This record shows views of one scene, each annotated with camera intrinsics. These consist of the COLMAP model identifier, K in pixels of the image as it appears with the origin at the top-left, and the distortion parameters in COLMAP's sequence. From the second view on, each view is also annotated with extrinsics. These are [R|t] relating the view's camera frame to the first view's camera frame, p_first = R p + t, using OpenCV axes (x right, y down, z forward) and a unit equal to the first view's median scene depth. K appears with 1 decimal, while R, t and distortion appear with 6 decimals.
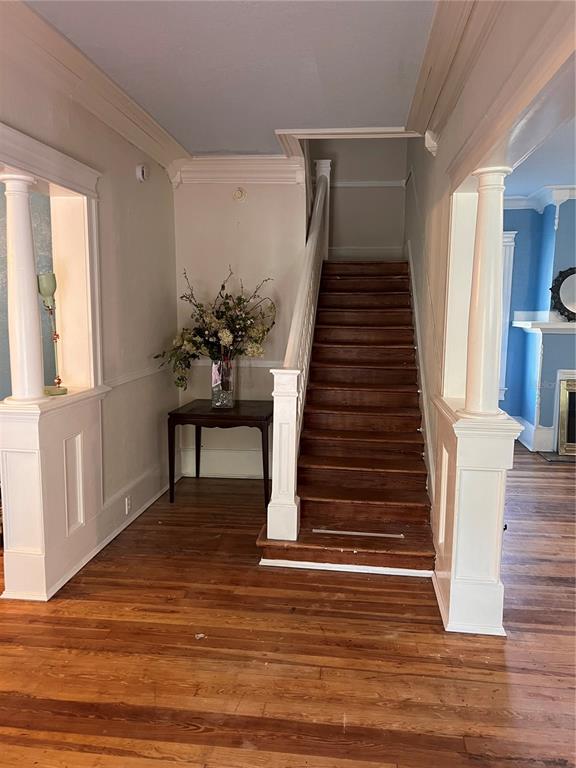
lens RADIAL K [[579.7, 0, 287.5], [0, 579.7, 385.9], [0, 0, 1]] dist [0.049237, -0.057815]
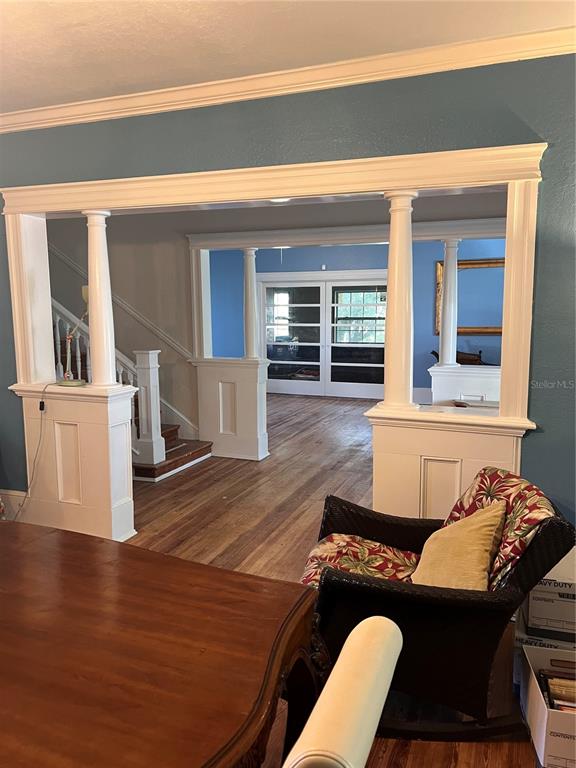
lens RADIAL K [[579.7, 0, 289.8], [0, 579.7, 387.7], [0, 0, 1]] dist [0.049237, -0.057815]
pose [[0.241987, -0.142127, 0.959814, -1.695662], [0.138679, 0.984124, 0.110763, -0.064492], [-0.960318, 0.106302, 0.257855, 0.312340]]
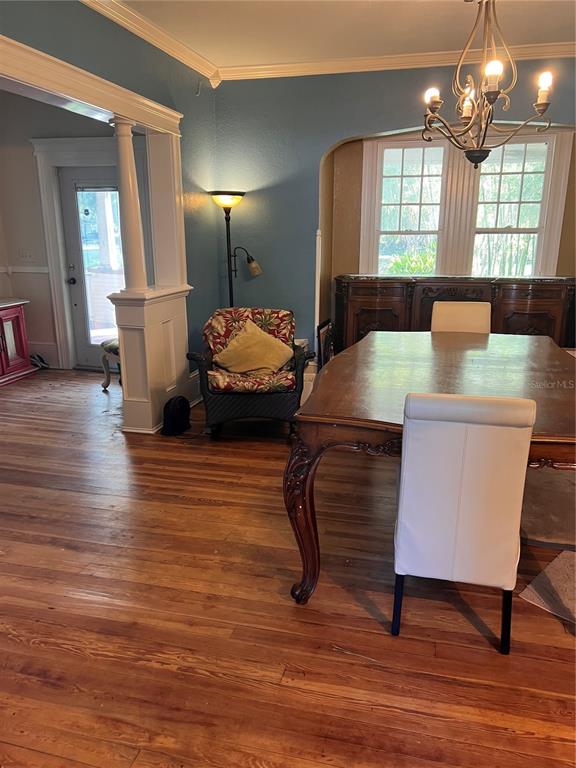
lens RADIAL K [[579.7, 0, 300.3], [0, 579.7, 385.1], [0, 0, 1]] dist [0.049237, -0.057815]
pose [[-0.992277, -0.045469, 0.115406, -1.161271], [0.002777, 0.922017, 0.387139, -0.225422], [-0.124009, 0.384470, -0.914770, 1.810669]]
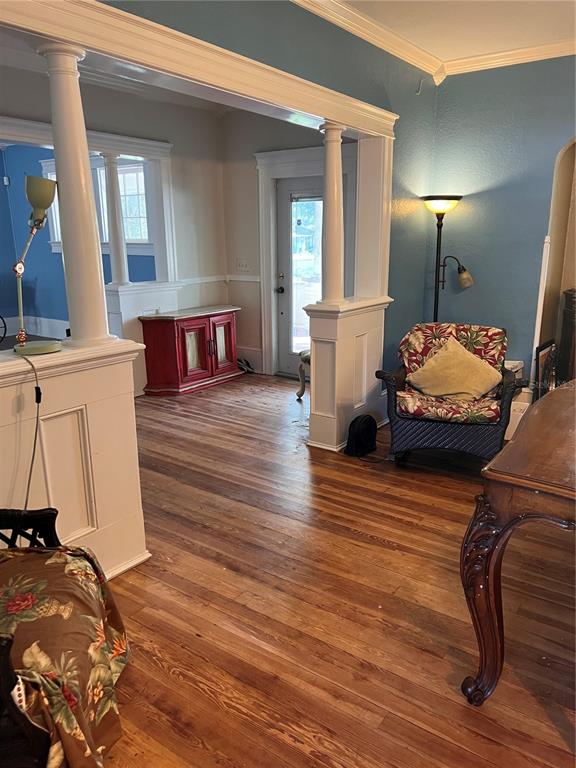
lens RADIAL K [[579.7, 0, 292.3], [0, 579.7, 381.8], [0, 0, 1]] dist [0.049237, -0.057815]
pose [[-0.876052, -0.120469, 0.466926, -1.165843], [0.061712, 0.932321, 0.356328, -0.203618], [-0.478251, 0.340977, -0.809327, 1.674908]]
